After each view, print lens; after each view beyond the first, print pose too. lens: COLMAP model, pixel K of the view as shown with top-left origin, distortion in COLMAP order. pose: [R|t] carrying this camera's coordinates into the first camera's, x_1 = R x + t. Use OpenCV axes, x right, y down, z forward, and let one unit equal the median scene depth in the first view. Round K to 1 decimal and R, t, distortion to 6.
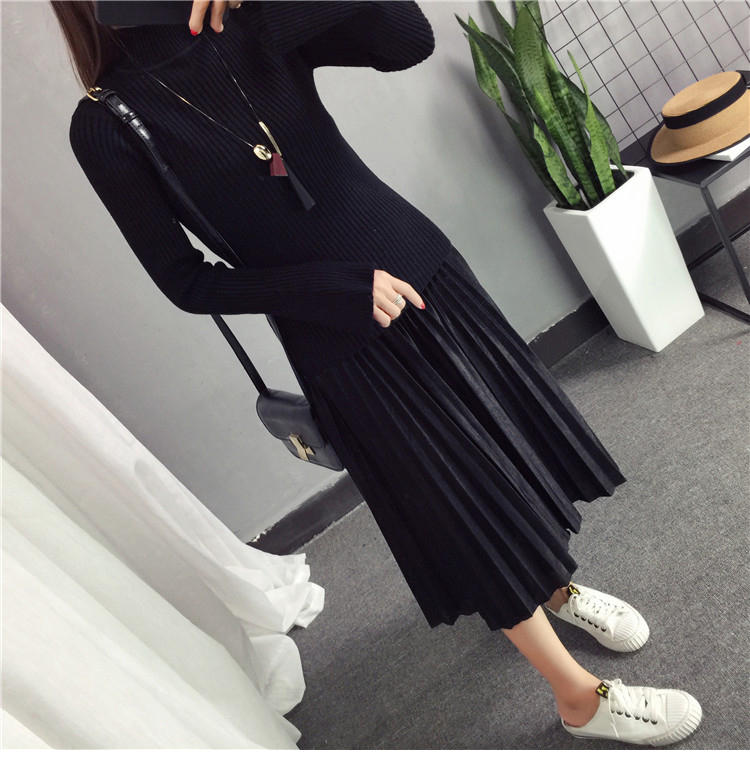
lens RADIAL K [[868.8, 0, 375.0], [0, 868.8, 385.0], [0, 0, 1]] dist [0.096759, -0.149610]
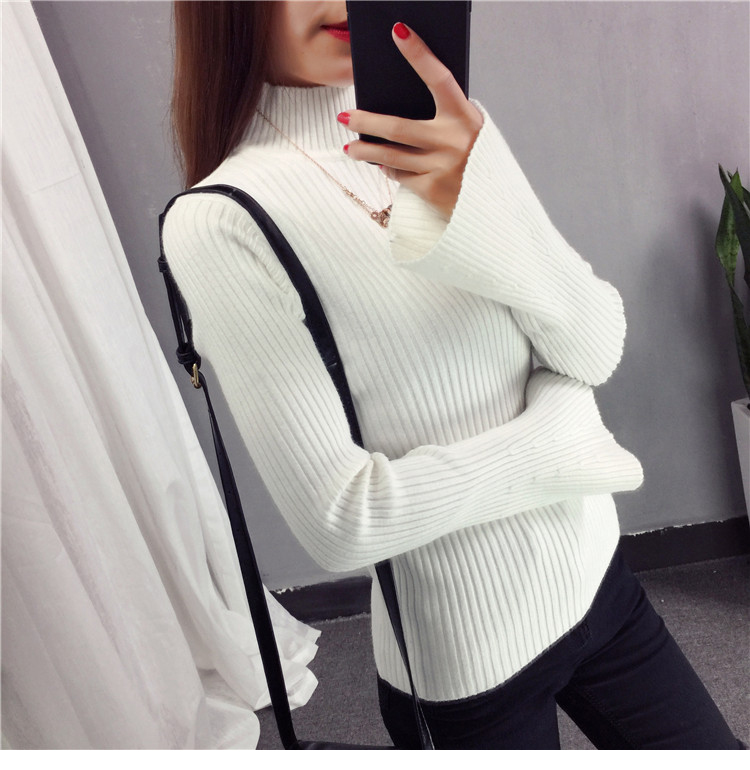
lens RADIAL K [[870.2, 0, 374.0], [0, 870.2, 380.7], [0, 0, 1]] dist [0.097297, -0.153133]
pose [[0.892017, 0.414592, -0.180050, 0.030113], [-0.419755, 0.907580, 0.010259, -0.089636], [0.167663, 0.066426, 0.983604, 0.108924]]
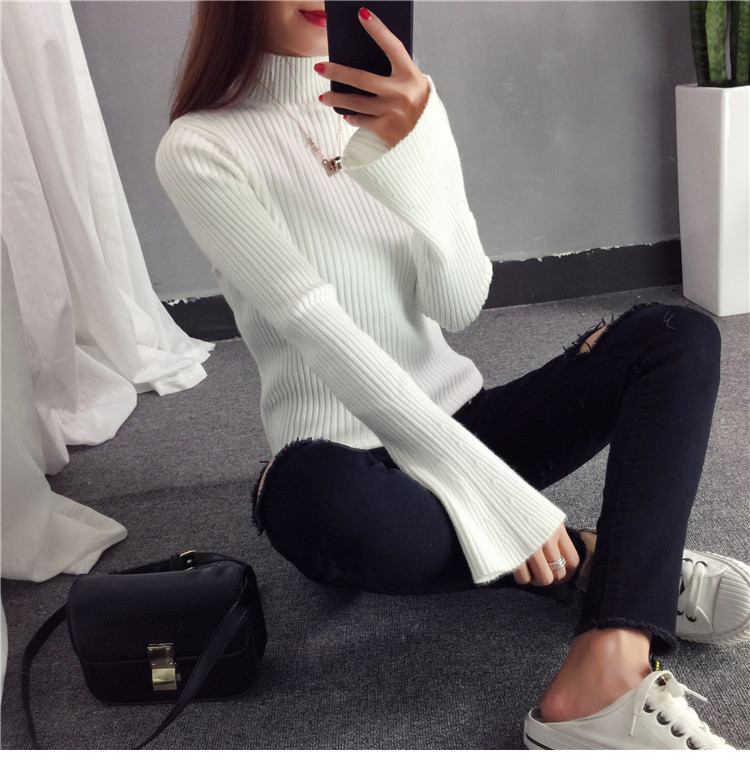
lens RADIAL K [[871.4, 0, 371.4], [0, 871.4, 384.6], [0, 0, 1]] dist [0.096772, -0.143681]
pose [[0.869949, 0.483987, -0.094578, 0.171007], [-0.488464, 0.872054, -0.030408, 0.209210], [0.067760, 0.072652, 0.995053, 0.219197]]
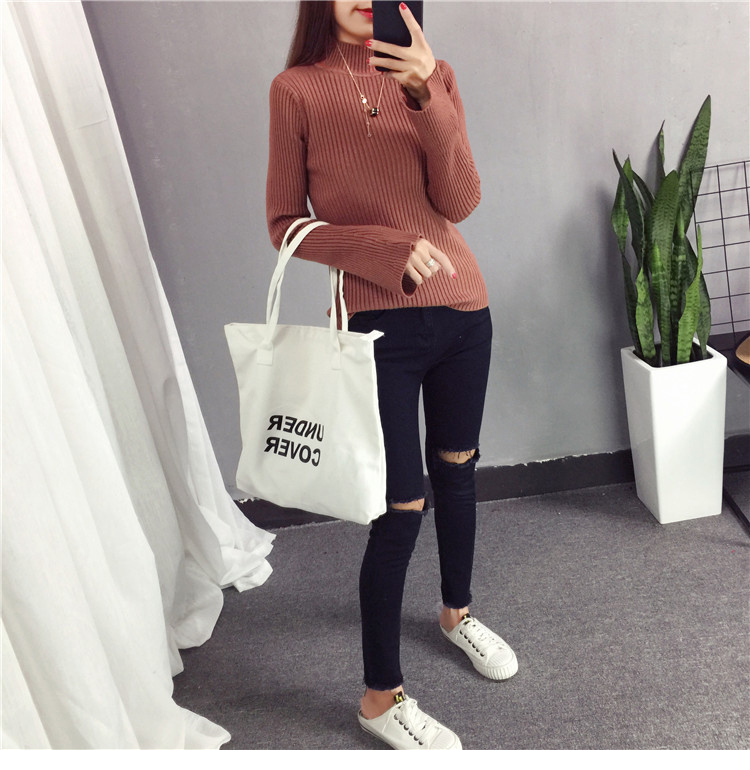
lens RADIAL K [[871.4, 0, 371.4], [0, 871.4, 384.6], [0, 0, 1]] dist [0.096772, -0.143681]
pose [[0.879122, 0.459336, -0.127100, 0.088064], [-0.465757, 0.884567, -0.024736, 0.002741], [0.101066, 0.080943, 0.991581, -0.078727]]
